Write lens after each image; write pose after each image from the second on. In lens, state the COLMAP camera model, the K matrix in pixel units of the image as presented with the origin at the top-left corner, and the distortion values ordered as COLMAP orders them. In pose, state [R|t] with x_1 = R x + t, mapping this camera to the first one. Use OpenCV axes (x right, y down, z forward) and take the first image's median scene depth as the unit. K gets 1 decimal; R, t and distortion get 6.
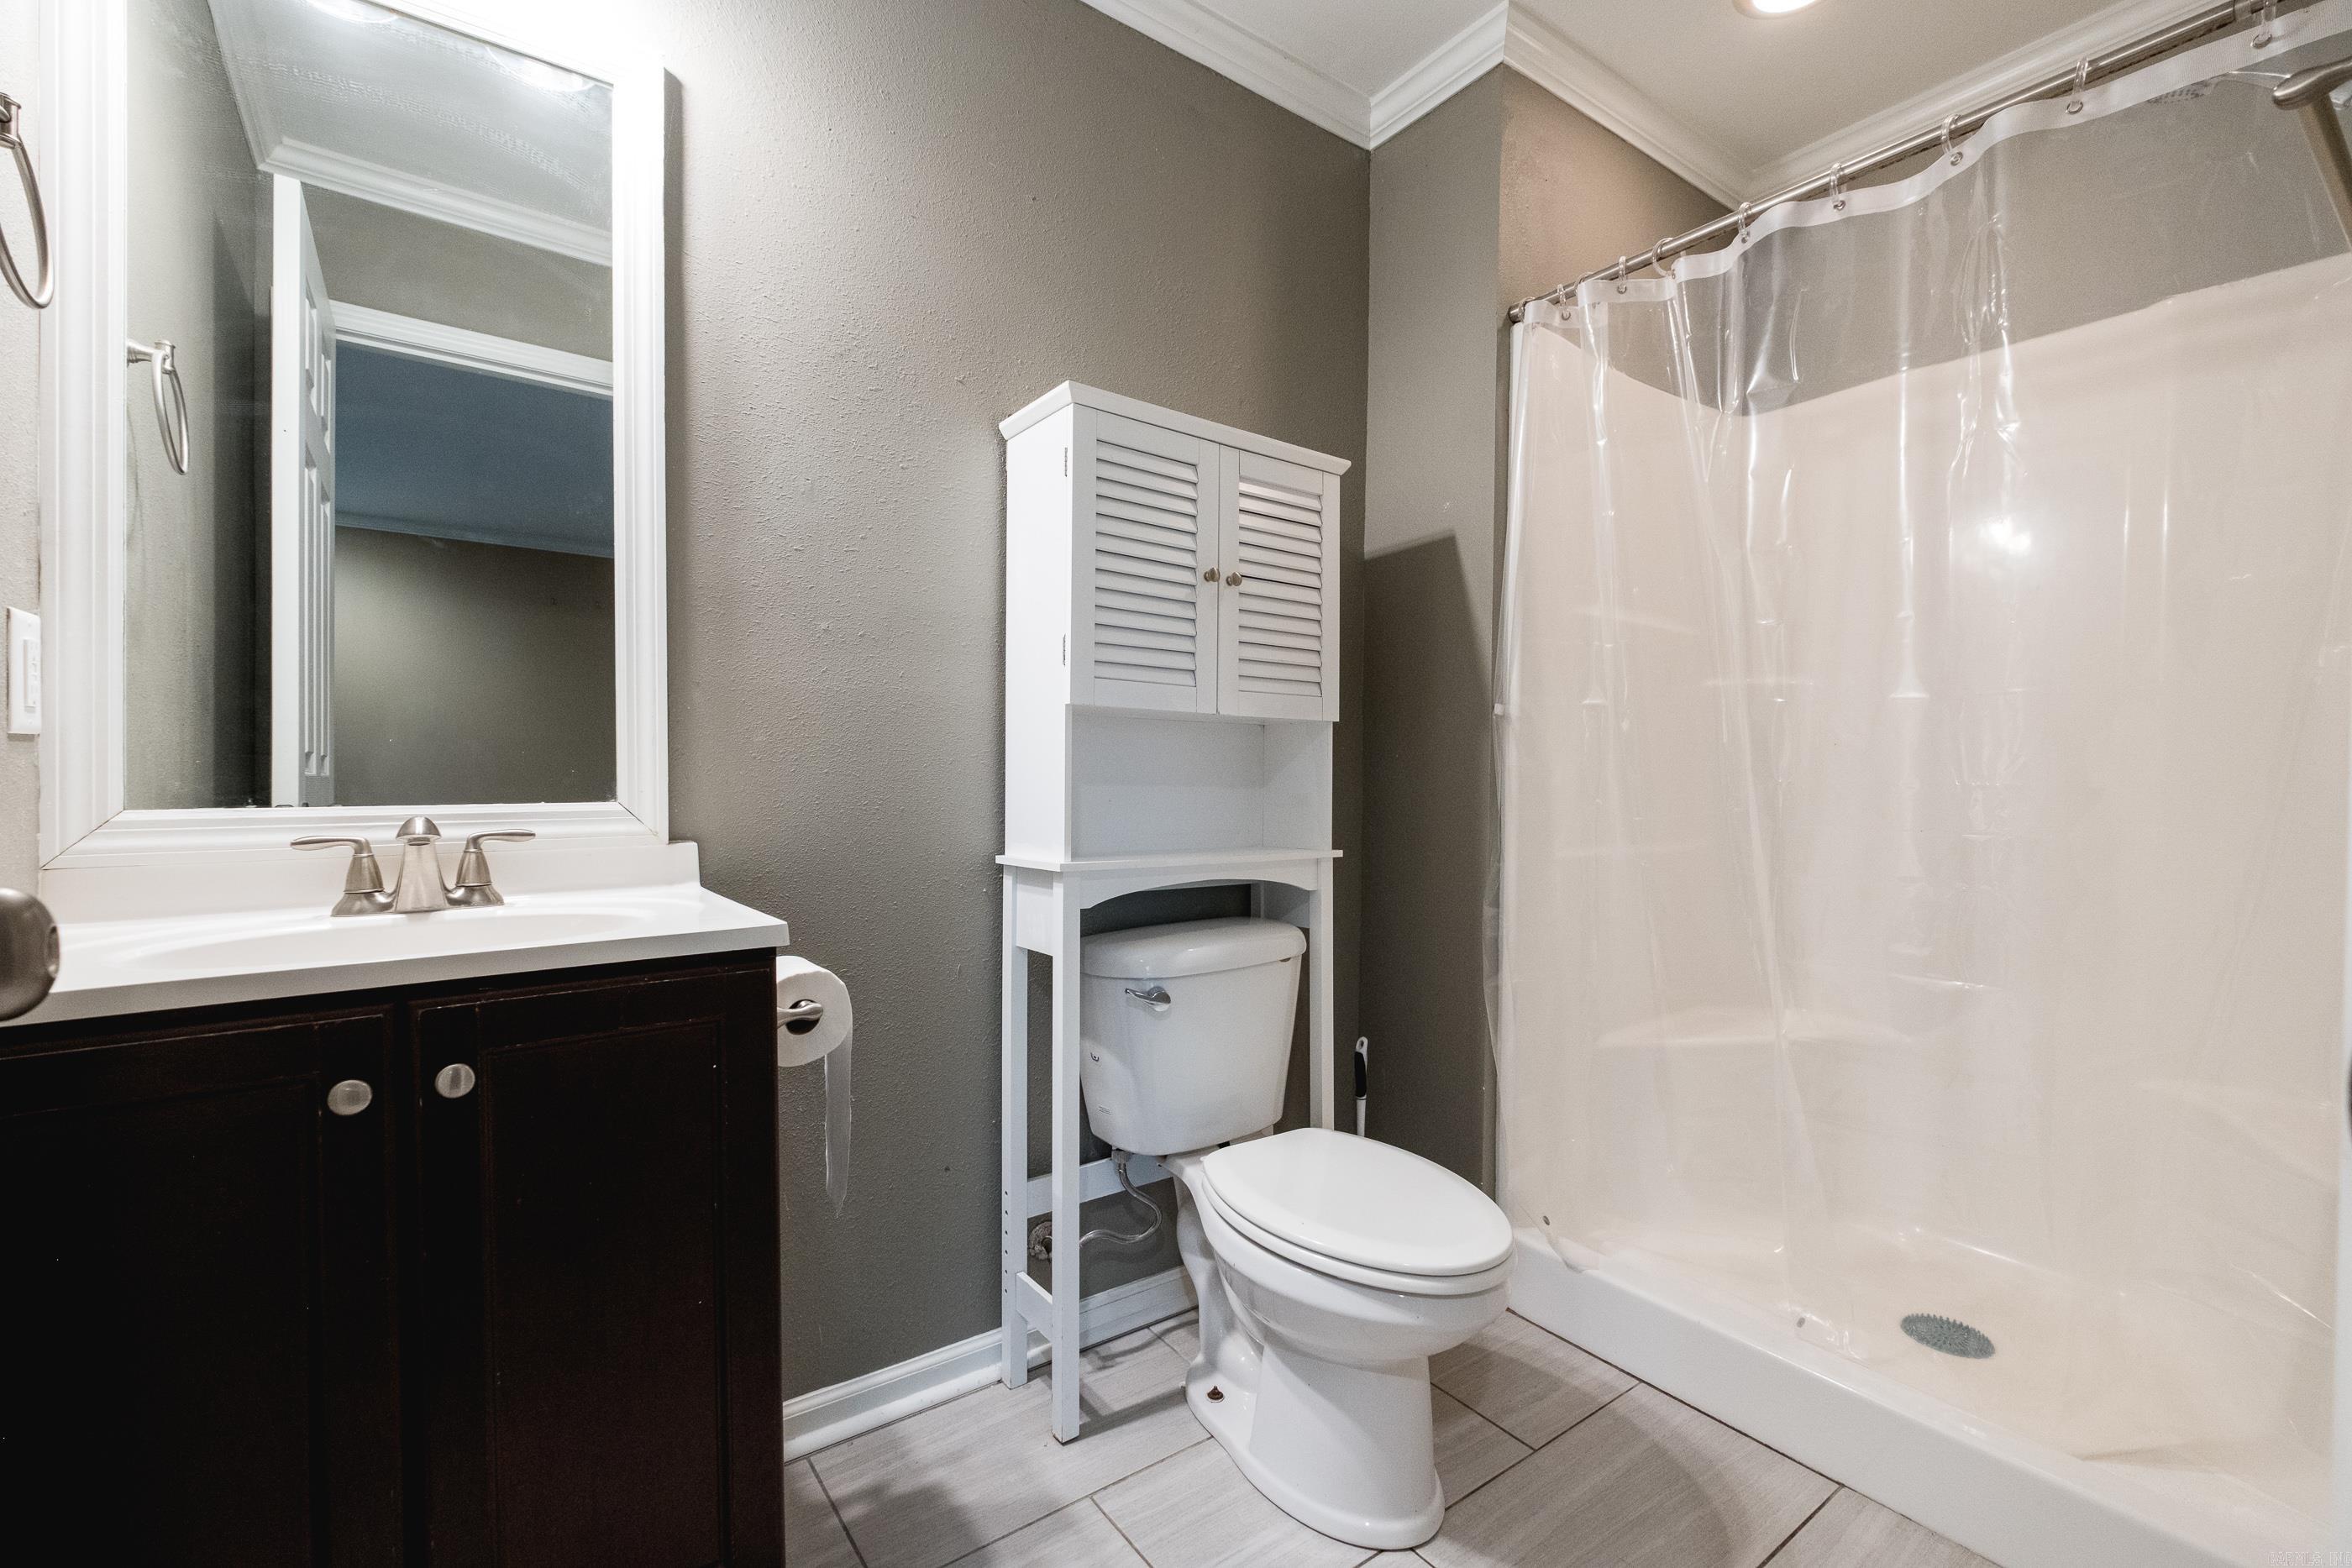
lens RADIAL K [[1045.2, 0, 1177.1], [0, 1045.2, 796.6], [0, 0, 1]] dist [0.006057, -0.003154]
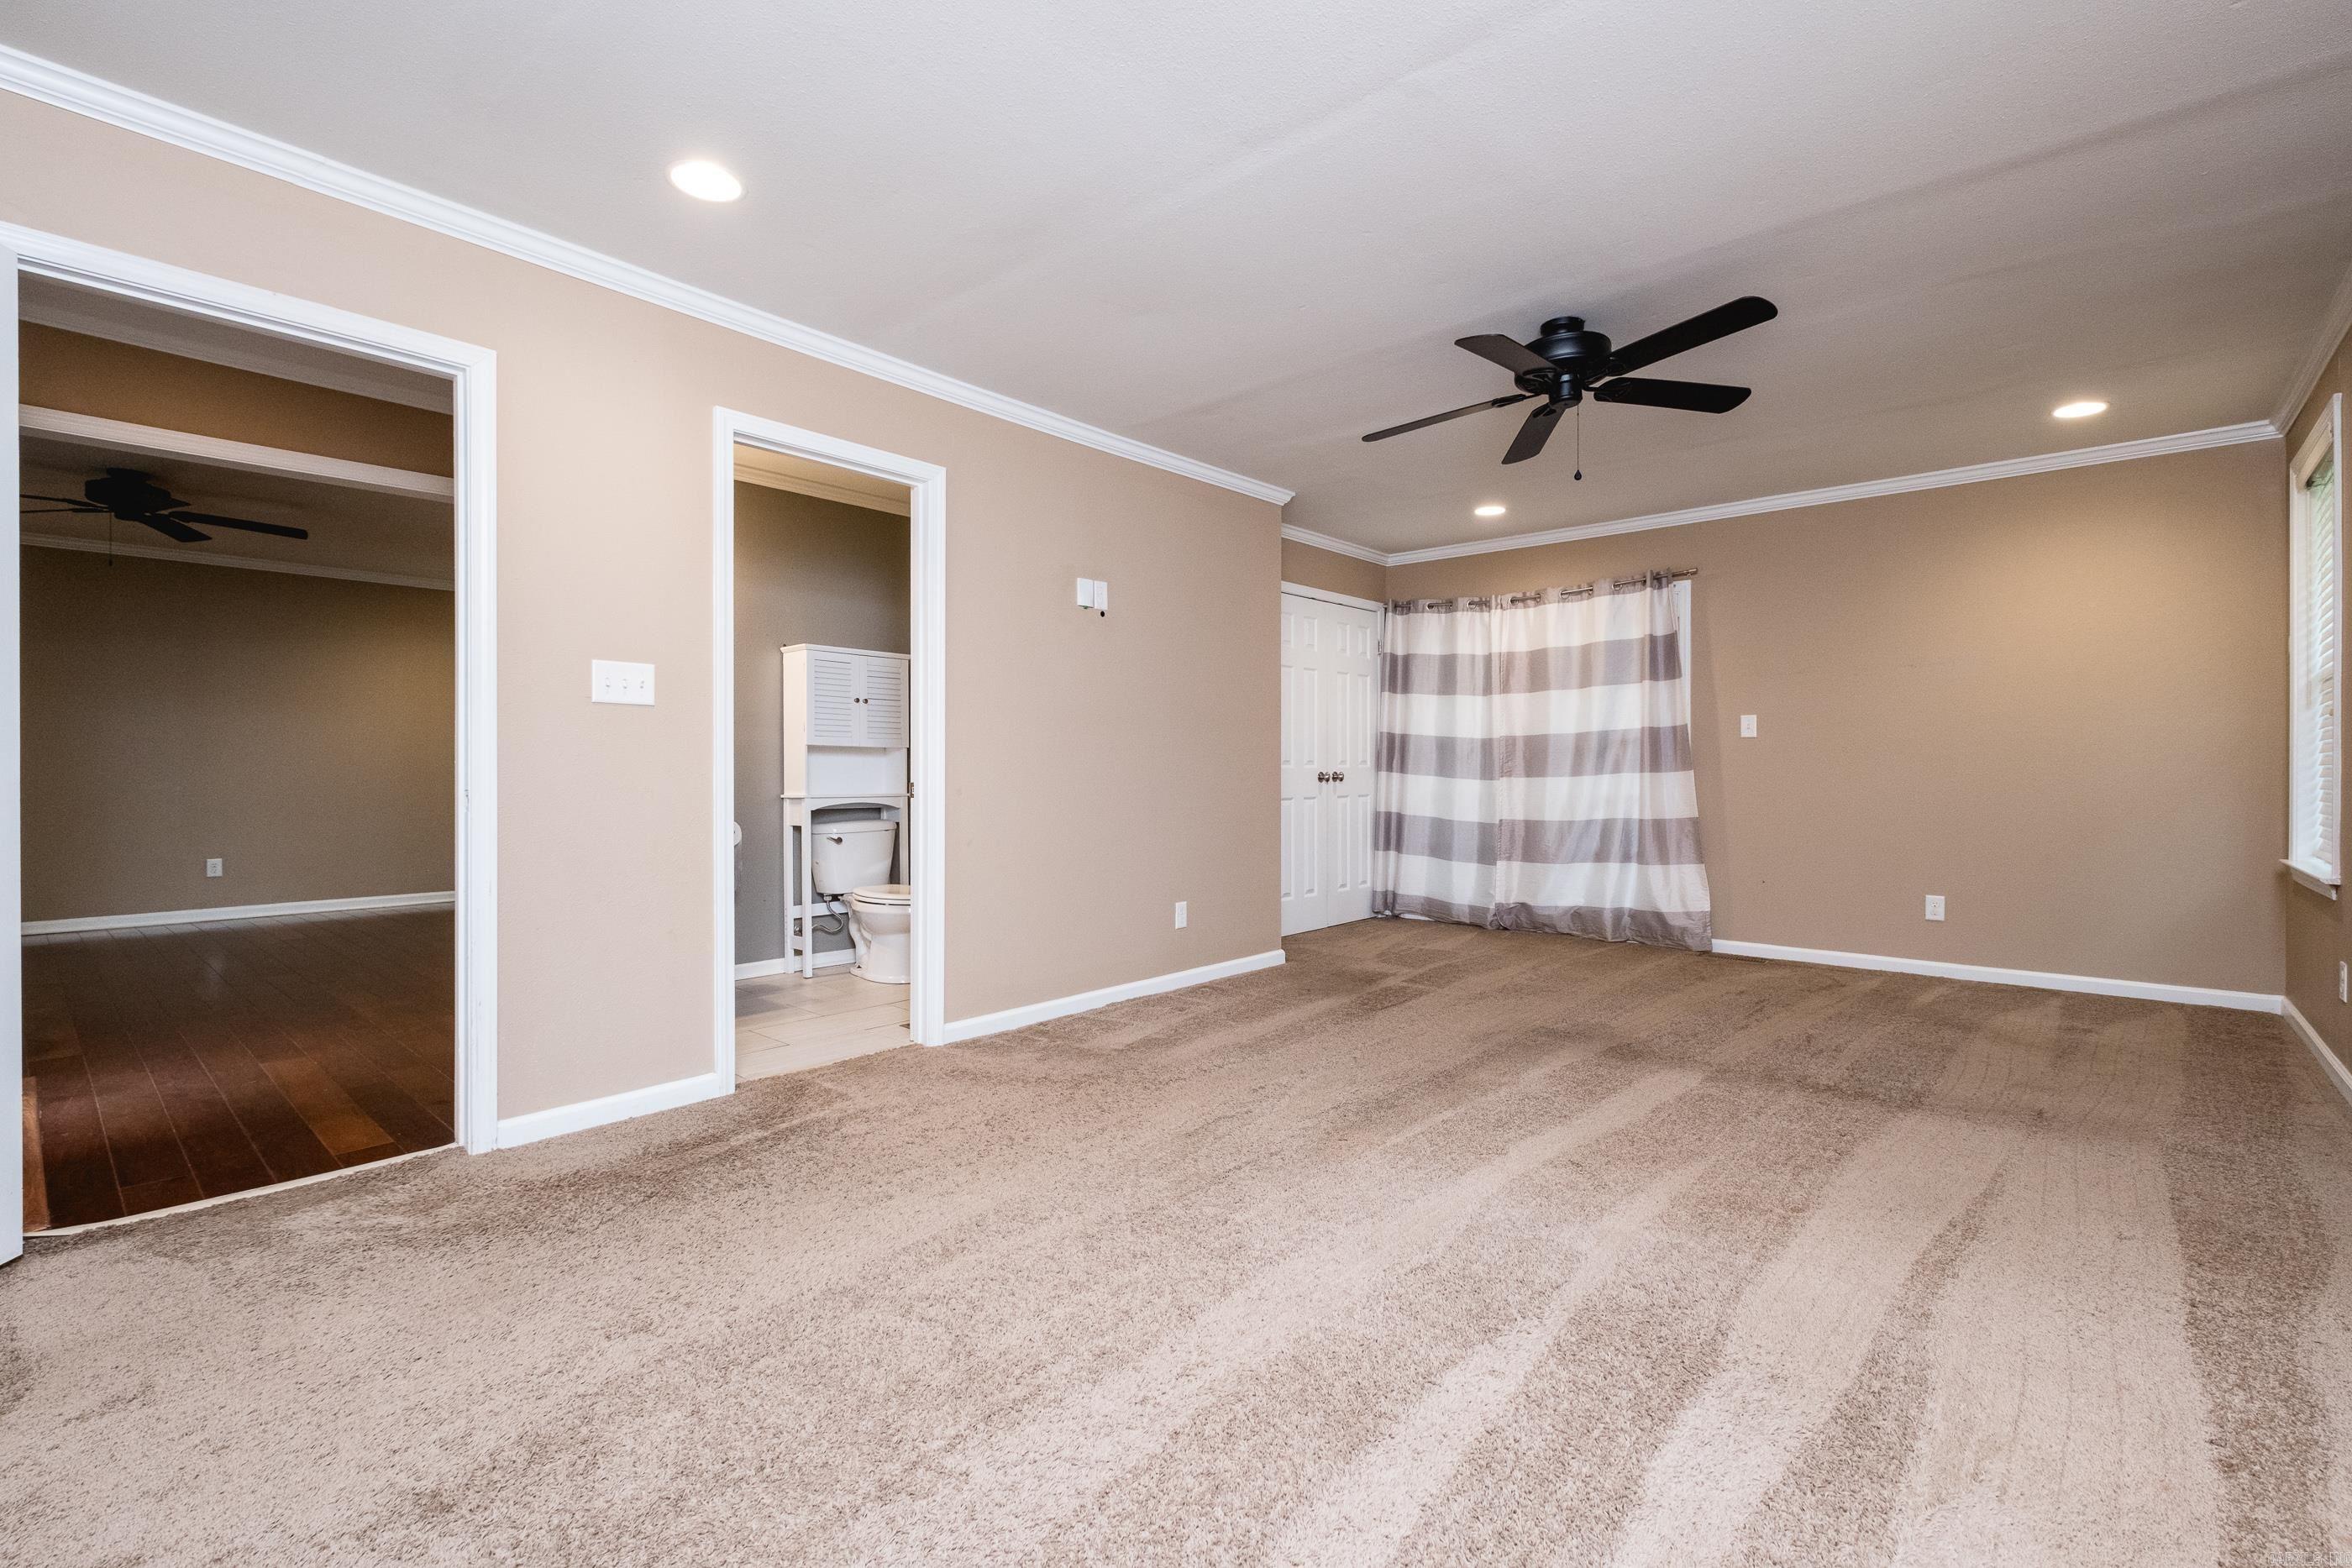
lens RADIAL K [[1045.2, 0, 1182.0], [0, 1045.2, 784.1], [0, 0, 1]] dist [0.006057, -0.003154]
pose [[0.973805, -0.012526, 0.227039, 0.246162], [0.011158, 0.999911, 0.007310, 0.014889], [-0.227110, -0.004585, 0.973858, -2.030422]]
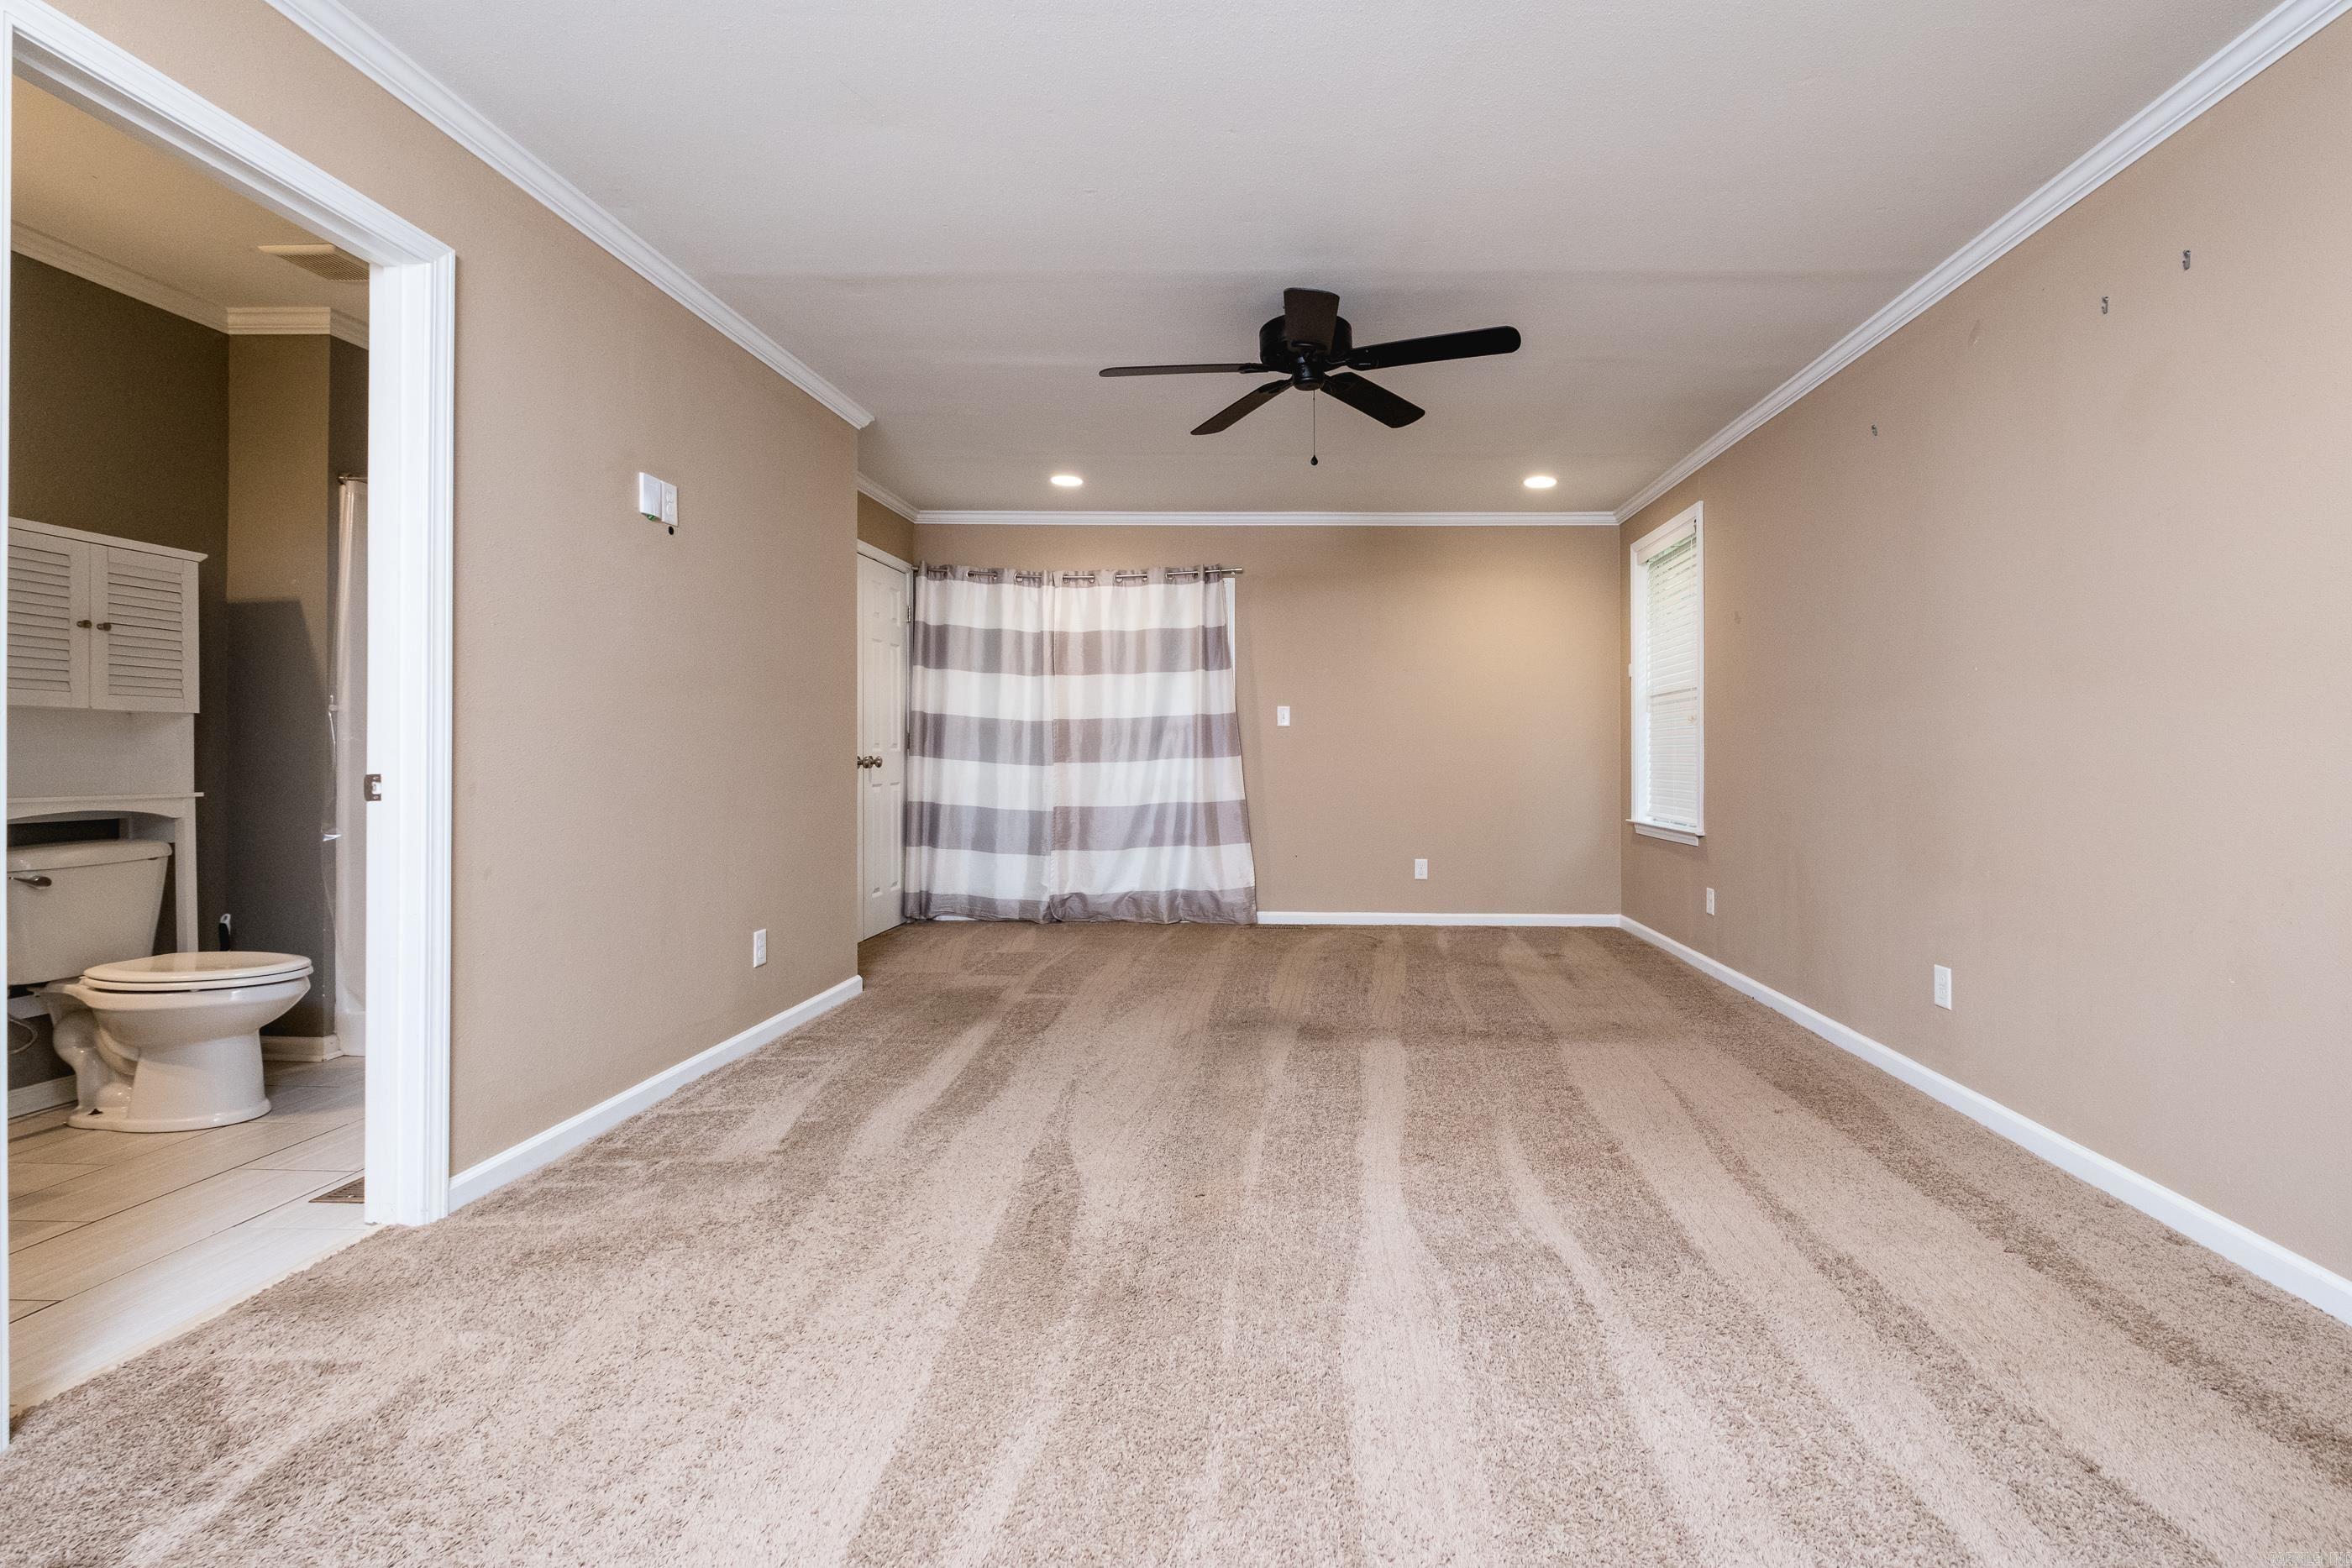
lens RADIAL K [[1045.2, 0, 1293.8], [0, 1045.2, 756.0], [0, 0, 1]] dist [0.006057, -0.003154]
pose [[0.590367, -0.007459, 0.807100, -0.167427], [0.008555, 0.999959, 0.002984, 0.005063], [-0.807089, 0.005144, 0.590407, -1.425013]]
